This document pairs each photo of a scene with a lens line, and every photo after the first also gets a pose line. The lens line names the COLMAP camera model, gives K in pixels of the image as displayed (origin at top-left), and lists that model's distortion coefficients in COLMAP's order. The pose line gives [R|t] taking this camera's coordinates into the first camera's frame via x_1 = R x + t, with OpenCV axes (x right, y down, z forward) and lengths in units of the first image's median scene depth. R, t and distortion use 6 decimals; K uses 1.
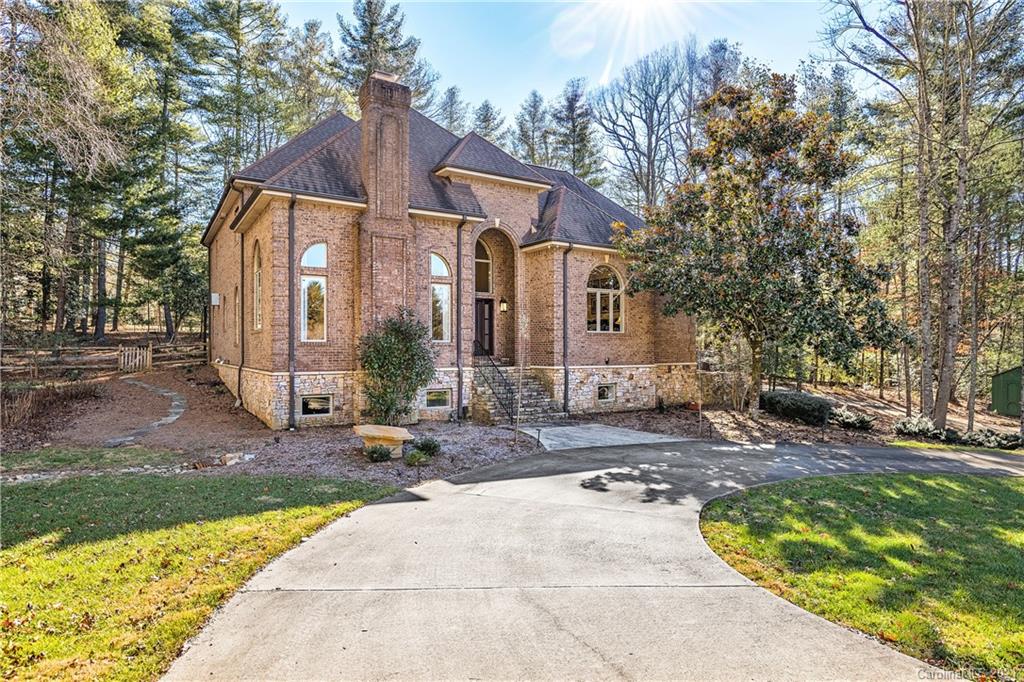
lens RADIAL K [[558.9, 0, 512.0], [0, 558.9, 353.7], [0, 0, 1]] dist [0.019900, 0.000102]
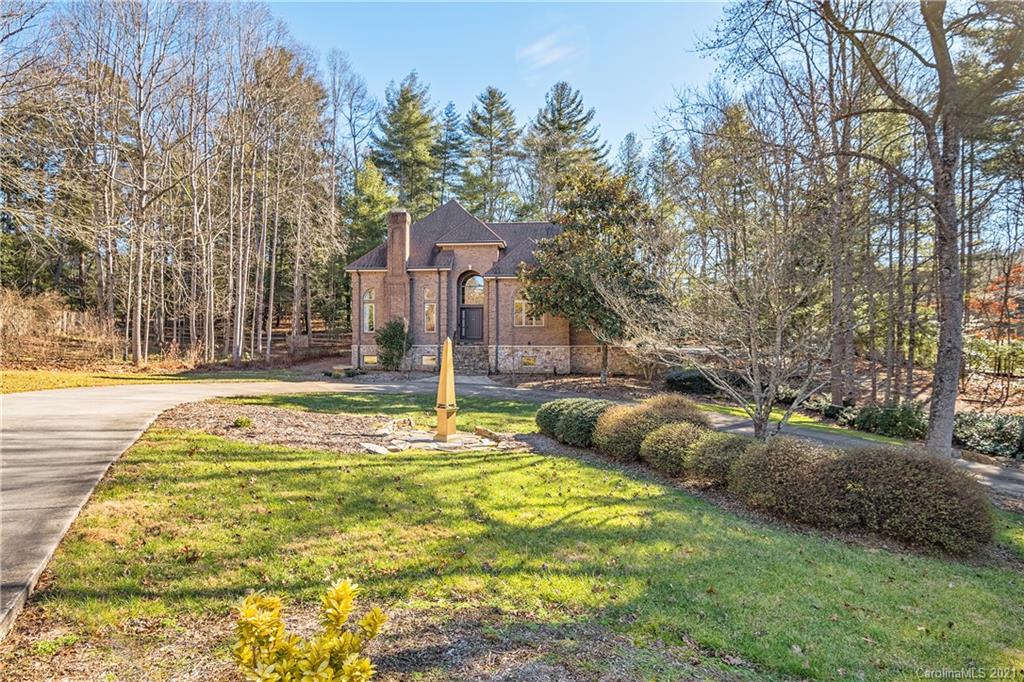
lens RADIAL K [[483.7, 0, 512.0], [0, 483.7, 341.0], [0, 0, 1]] dist [0.020328, -0.000277]
pose [[0.816863, 0.009502, -0.576753, 1.023407], [-0.007762, 0.999955, 0.005479, -0.000301], [0.576779, 0.000001, 0.816900, -0.231650]]
